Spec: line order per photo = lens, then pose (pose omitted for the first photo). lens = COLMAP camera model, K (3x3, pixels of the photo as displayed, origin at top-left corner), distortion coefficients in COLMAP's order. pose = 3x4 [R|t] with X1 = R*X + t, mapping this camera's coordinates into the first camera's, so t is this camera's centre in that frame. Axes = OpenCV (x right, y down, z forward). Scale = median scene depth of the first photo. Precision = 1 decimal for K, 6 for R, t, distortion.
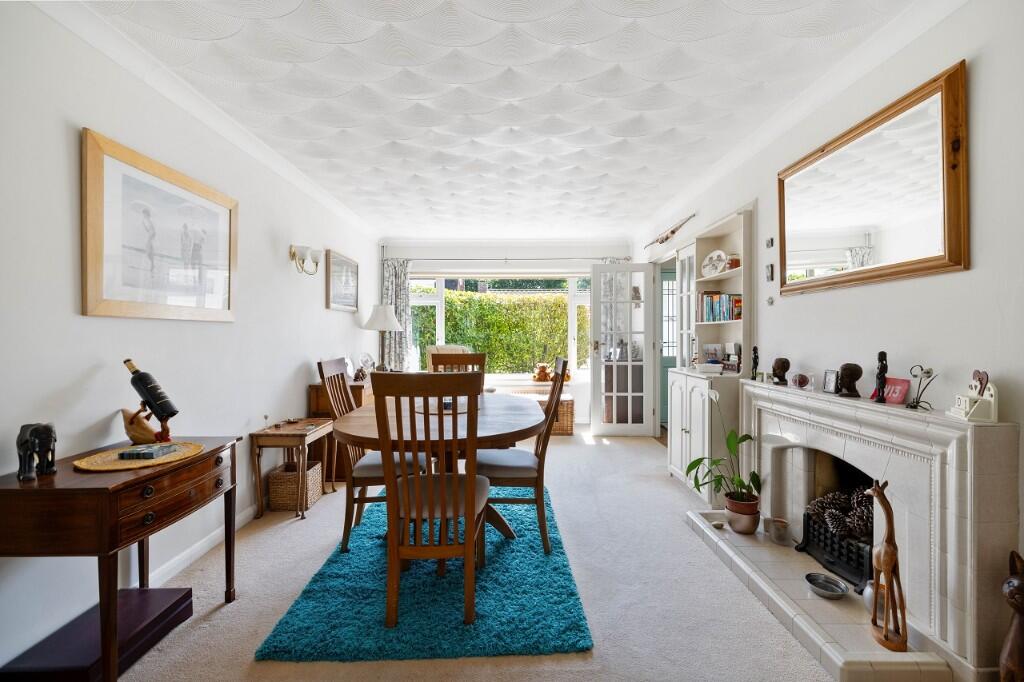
lens RADIAL K [[431.3, 0, 510.4], [0, 431.3, 337.1], [0, 0, 1]] dist [-0.000479, 0.000323]
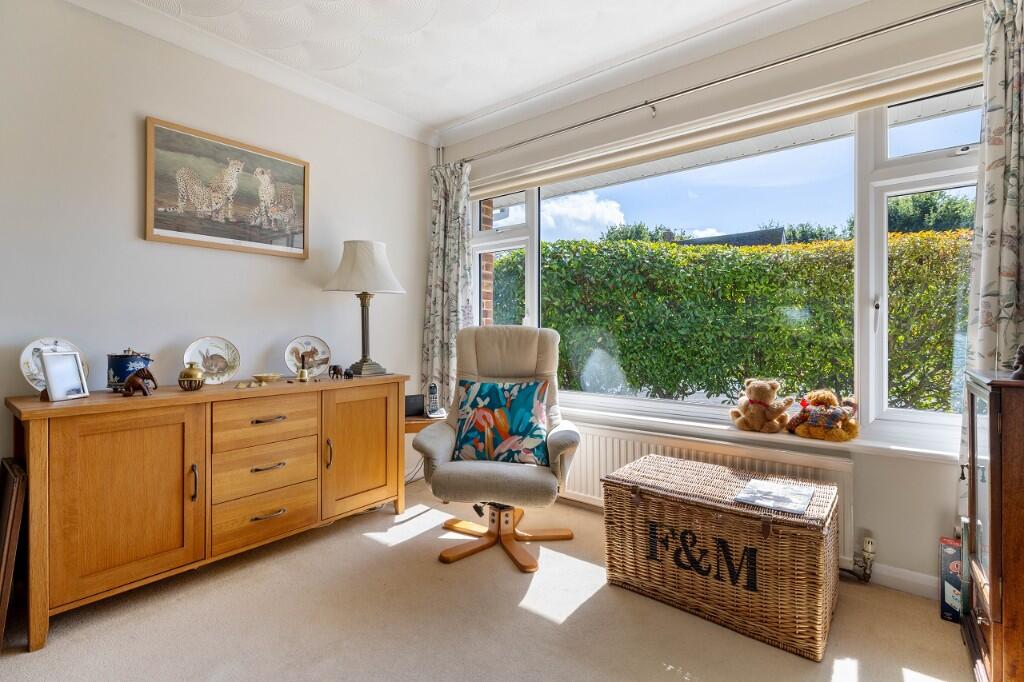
lens RADIAL K [[478.3, 0, 511.5], [0, 478.3, 328.5], [0, 0, 1]] dist [0.004380, 0.000007]
pose [[0.771204, 0.003353, -0.636579, 0.166370], [-0.004641, 0.999989, -0.000356, 0.022147], [0.636571, 0.003229, 0.771211, 0.585123]]
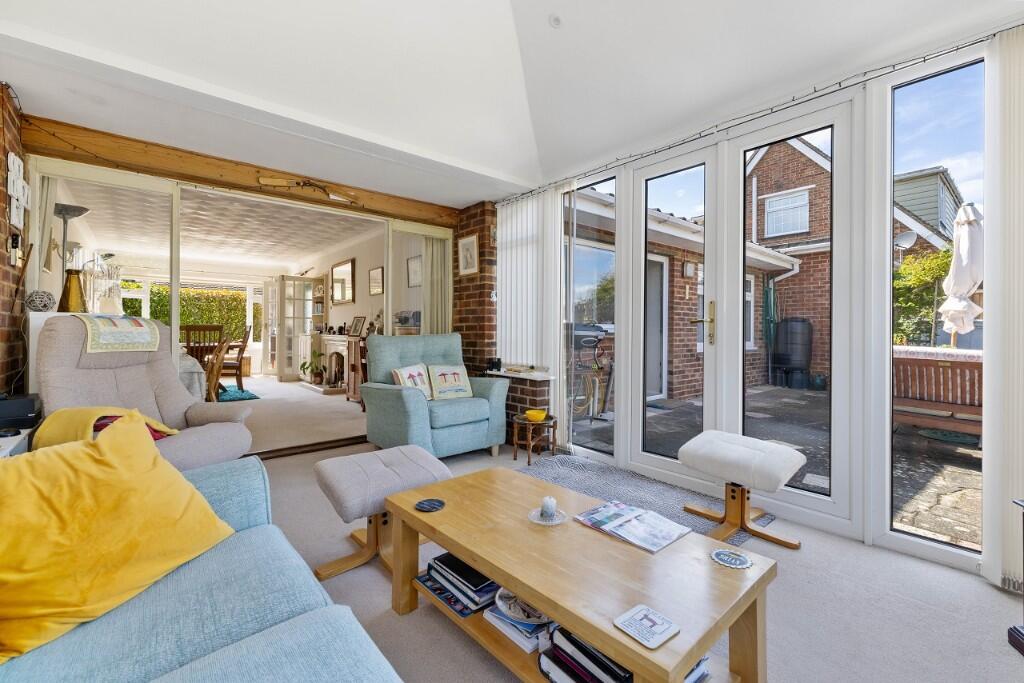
lens RADIAL K [[431.3, 0, 507.0], [0, 431.3, 337.0], [0, 0, 1]] dist [-0.000479, 0.000323]
pose [[0.768837, -0.003481, 0.639435, -0.182634], [-0.001378, 0.999974, 0.007100, 0.048689], [-0.639443, -0.006340, 0.768812, -1.051756]]
